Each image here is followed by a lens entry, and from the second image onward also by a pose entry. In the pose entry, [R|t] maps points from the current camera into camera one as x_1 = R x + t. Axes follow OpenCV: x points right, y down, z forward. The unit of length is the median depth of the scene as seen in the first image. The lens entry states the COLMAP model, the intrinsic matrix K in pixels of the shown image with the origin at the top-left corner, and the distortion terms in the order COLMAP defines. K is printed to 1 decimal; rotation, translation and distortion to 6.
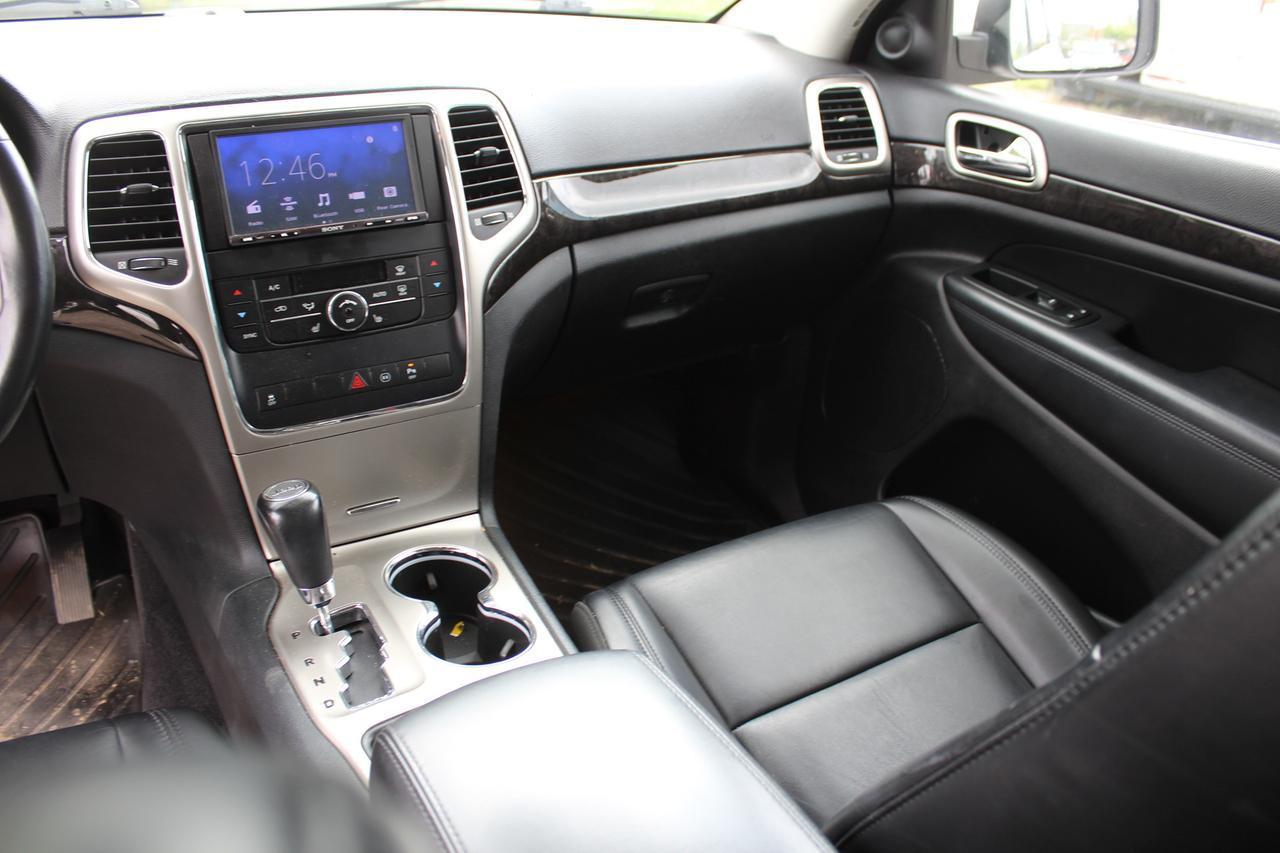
lens RADIAL K [[1032.8, 0, 655.3], [0, 1032.8, 412.8], [0, 0, 1]] dist [-0.176596, 0.132645]
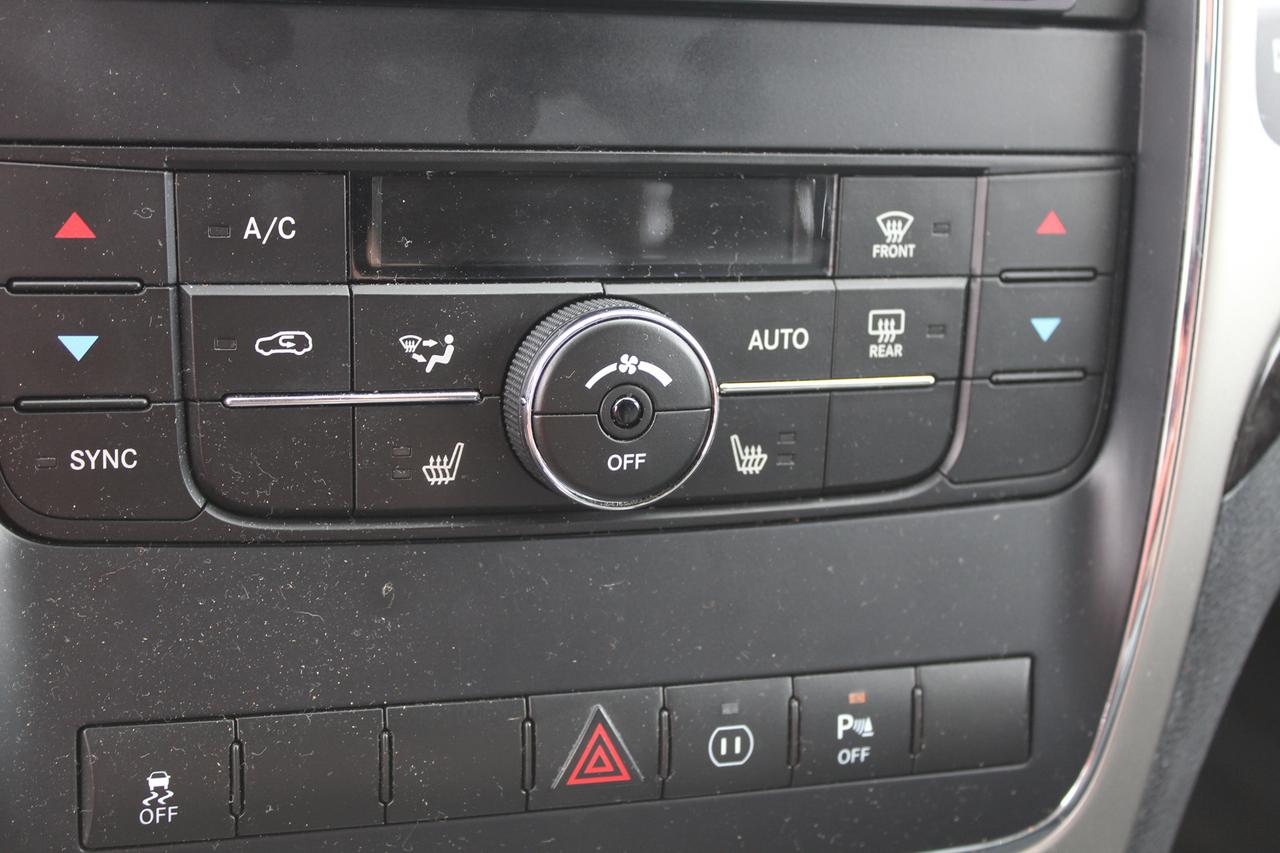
lens RADIAL K [[2026.3, 0, 640.7], [0, 2026.3, 393.8], [0, 0, 1]] dist [-0.012909, 0.024912]
pose [[0.971243, 0.178429, -0.157642, -0.230547], [-0.178810, 0.983812, 0.011880, -0.104636], [0.157210, 0.016649, 0.987425, 0.597551]]
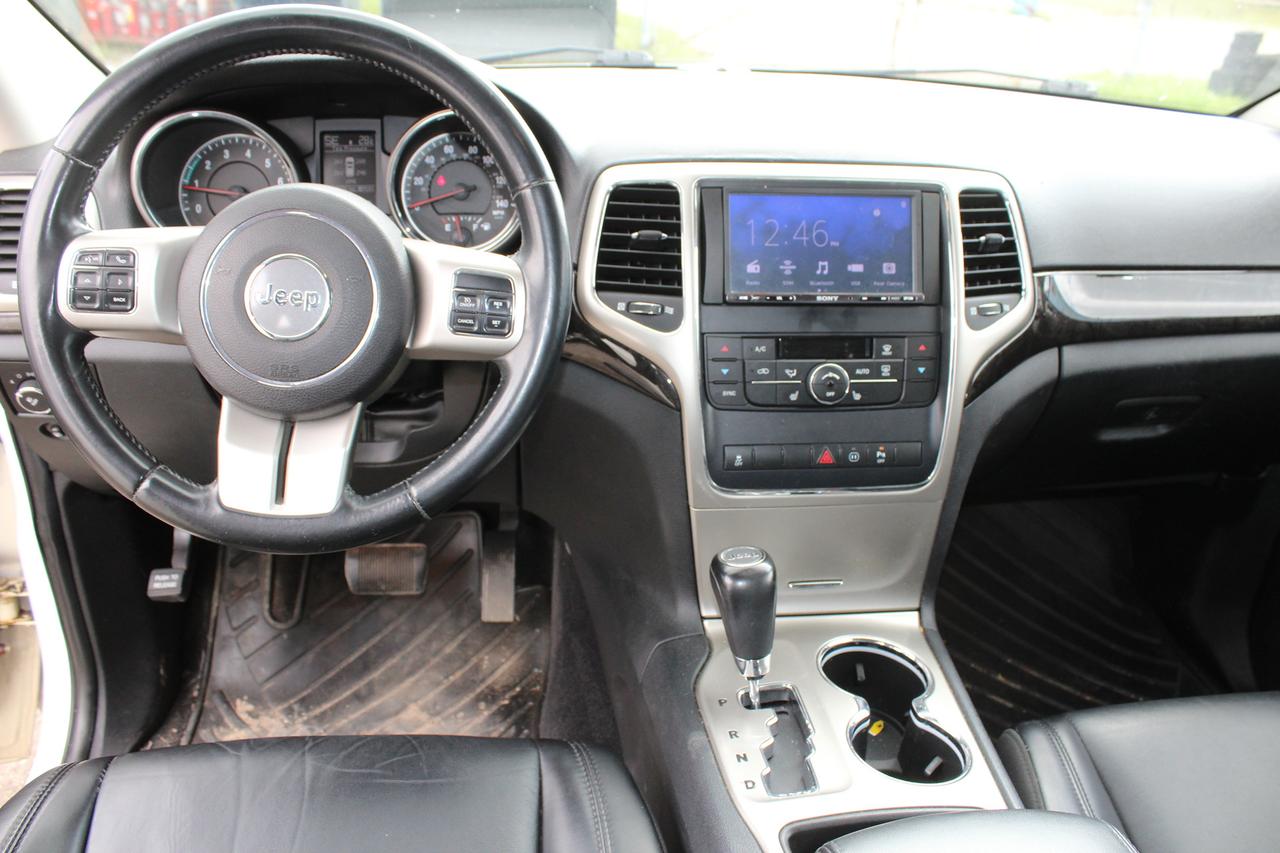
lens RADIAL K [[1032.8, 0, 655.3], [0, 1032.8, 412.8], [0, 0, 1]] dist [-0.176596, 0.132645]
pose [[0.915879, 0.156058, -0.369880, -0.083573], [-0.177068, 0.983922, -0.023316, -0.019552], [0.360294, 0.086849, 0.928787, 0.024807]]
